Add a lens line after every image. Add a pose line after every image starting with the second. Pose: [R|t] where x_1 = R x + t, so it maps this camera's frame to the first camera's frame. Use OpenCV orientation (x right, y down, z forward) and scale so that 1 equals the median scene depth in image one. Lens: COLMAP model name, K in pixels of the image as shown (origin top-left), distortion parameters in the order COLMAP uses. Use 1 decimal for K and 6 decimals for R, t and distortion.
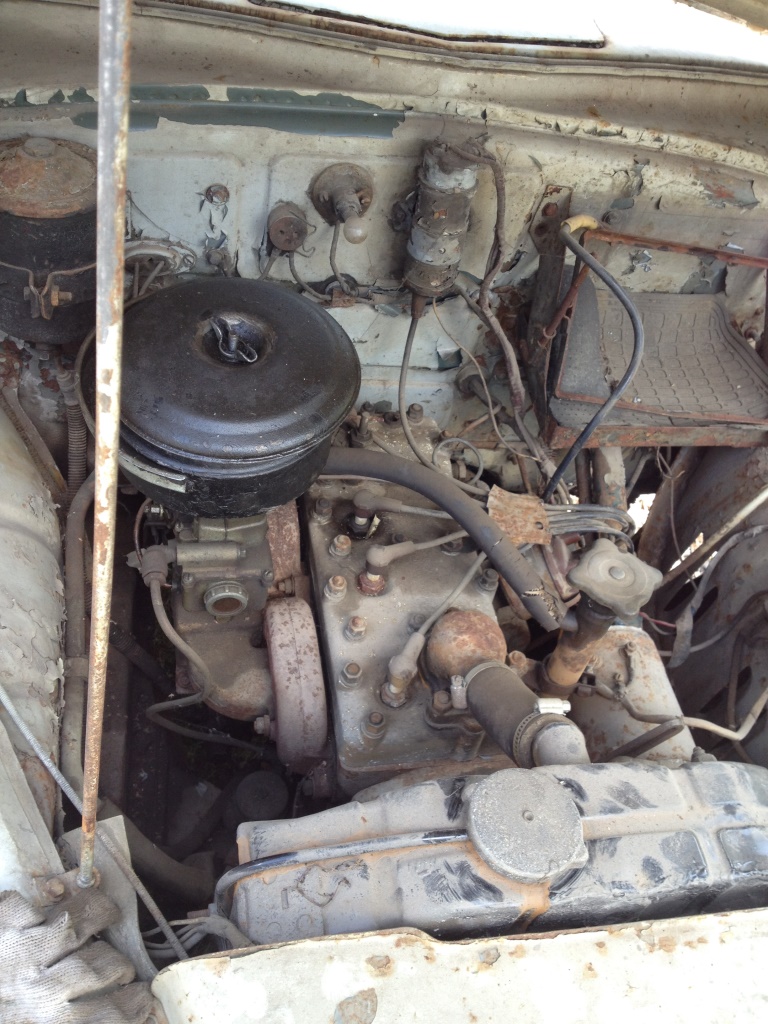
lens RADIAL K [[1033.3, 0, 385.3], [0, 1033.3, 513.8], [0, 0, 1]] dist [0.012201, 0.000000]
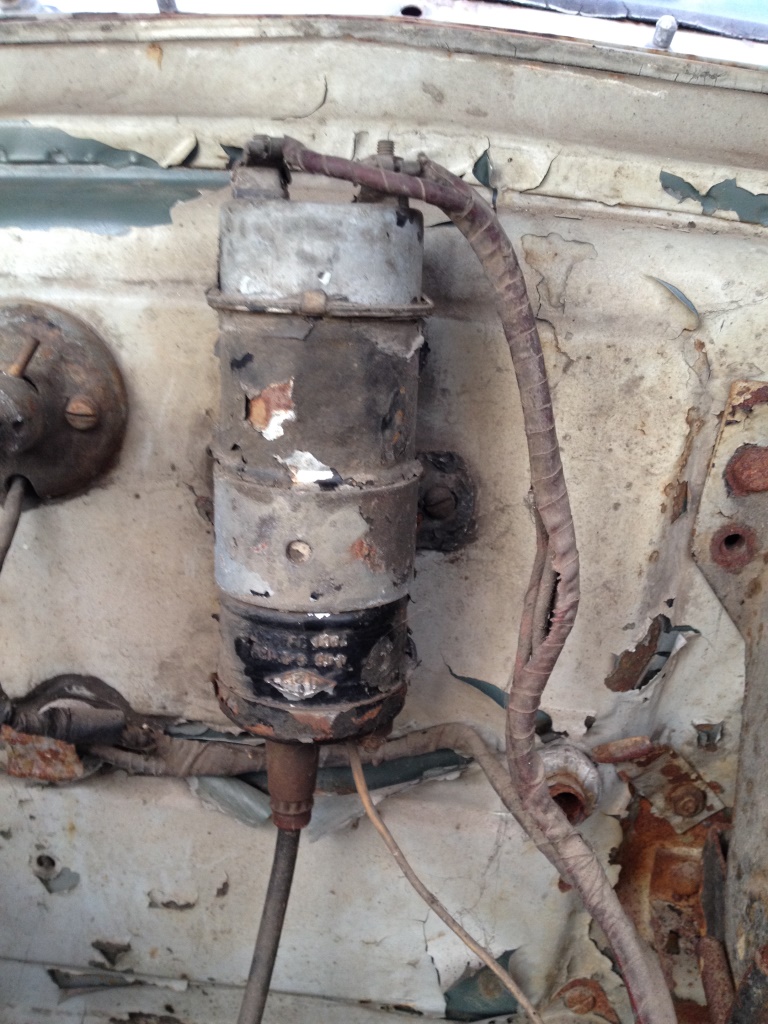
lens RADIAL K [[1033.3, 0, 380.5], [0, 1033.3, 515.0], [0, 0, 1]] dist [0.012201, 0.000000]
pose [[0.957054, -0.042693, -0.286750, 0.142995], [-0.107241, 0.866802, -0.486984, -0.130764], [0.269346, 0.496821, 0.824998, 0.743637]]
